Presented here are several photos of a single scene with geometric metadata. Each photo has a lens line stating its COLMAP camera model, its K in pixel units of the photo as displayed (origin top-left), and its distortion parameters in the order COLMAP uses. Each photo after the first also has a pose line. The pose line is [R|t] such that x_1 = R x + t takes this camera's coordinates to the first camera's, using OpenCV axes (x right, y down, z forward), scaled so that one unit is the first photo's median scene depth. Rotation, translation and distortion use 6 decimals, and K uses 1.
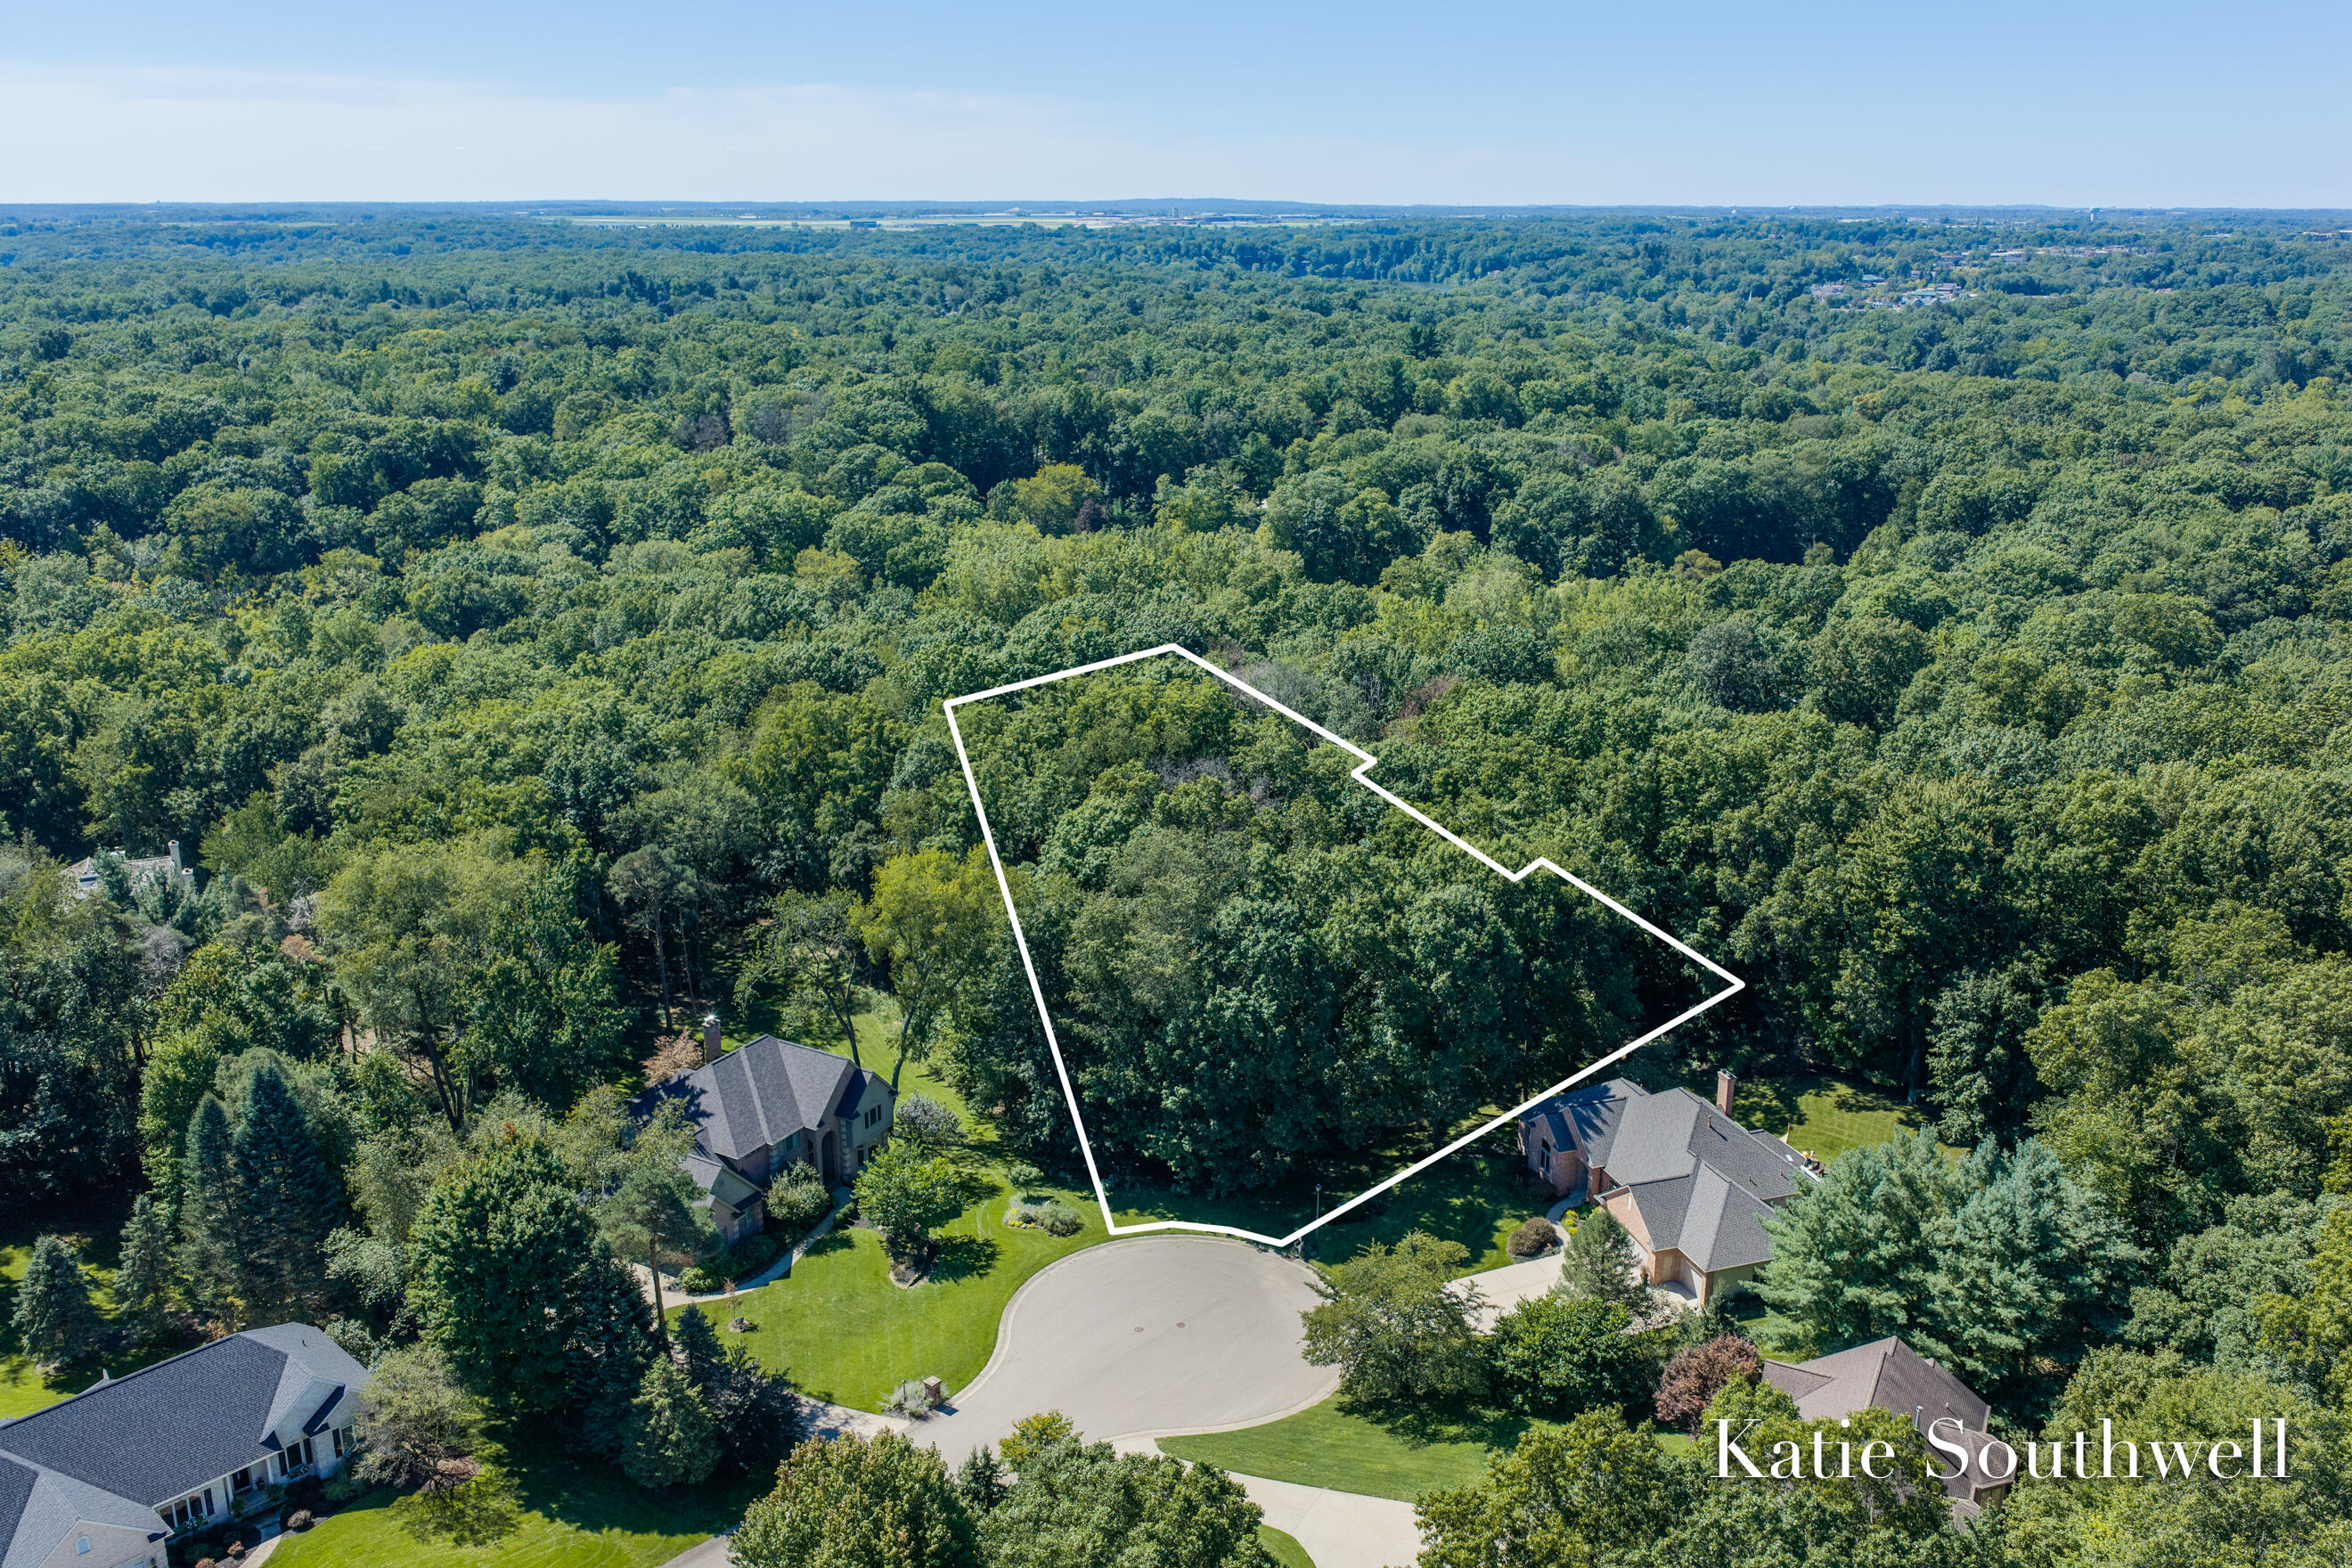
lens RADIAL K [[2046.2, 0, 1176.0], [0, 2046.2, 784.0], [0, 0, 1]] dist [0.088977, -0.212608]
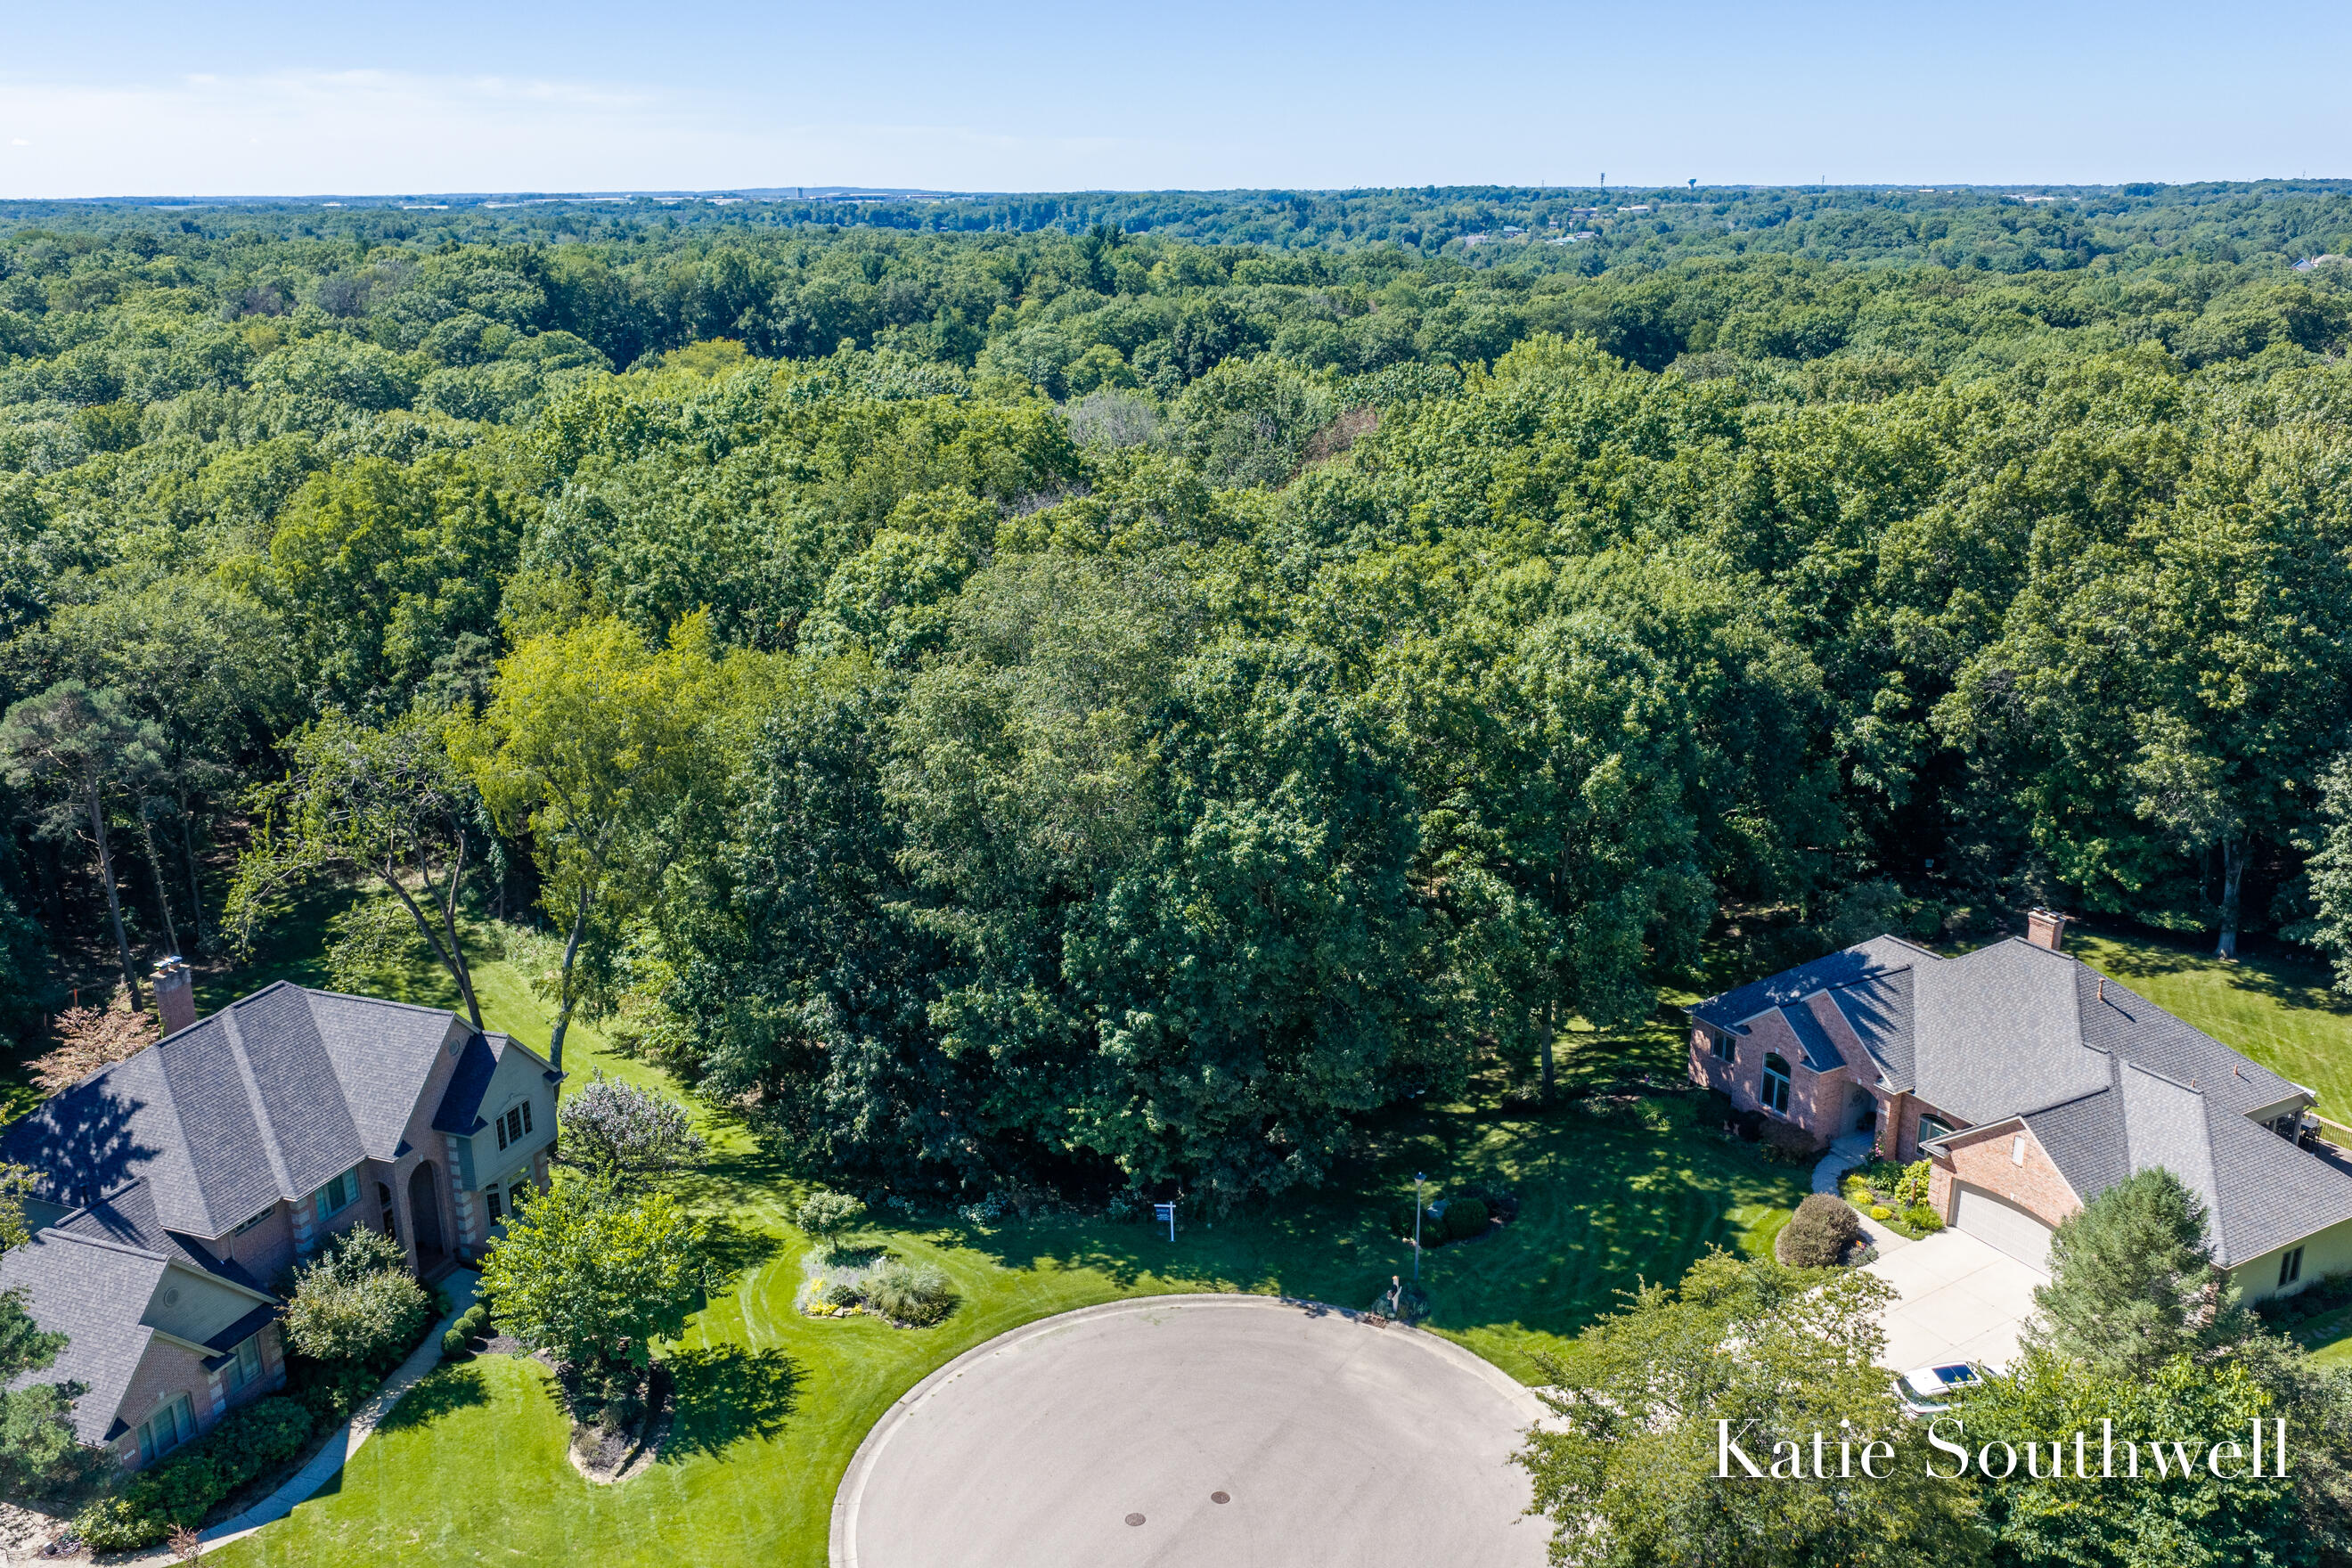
lens RADIAL K [[1942.9, 0, 1176.0], [0, 1942.9, 784.0], [0, 0, 1]] dist [0.003820, -0.003877]
pose [[0.981328, -0.060883, 0.182452, -0.065831], [0.062400, 0.998048, -0.002580, 0.084210], [-0.181938, 0.013917, 0.983211, 0.470451]]
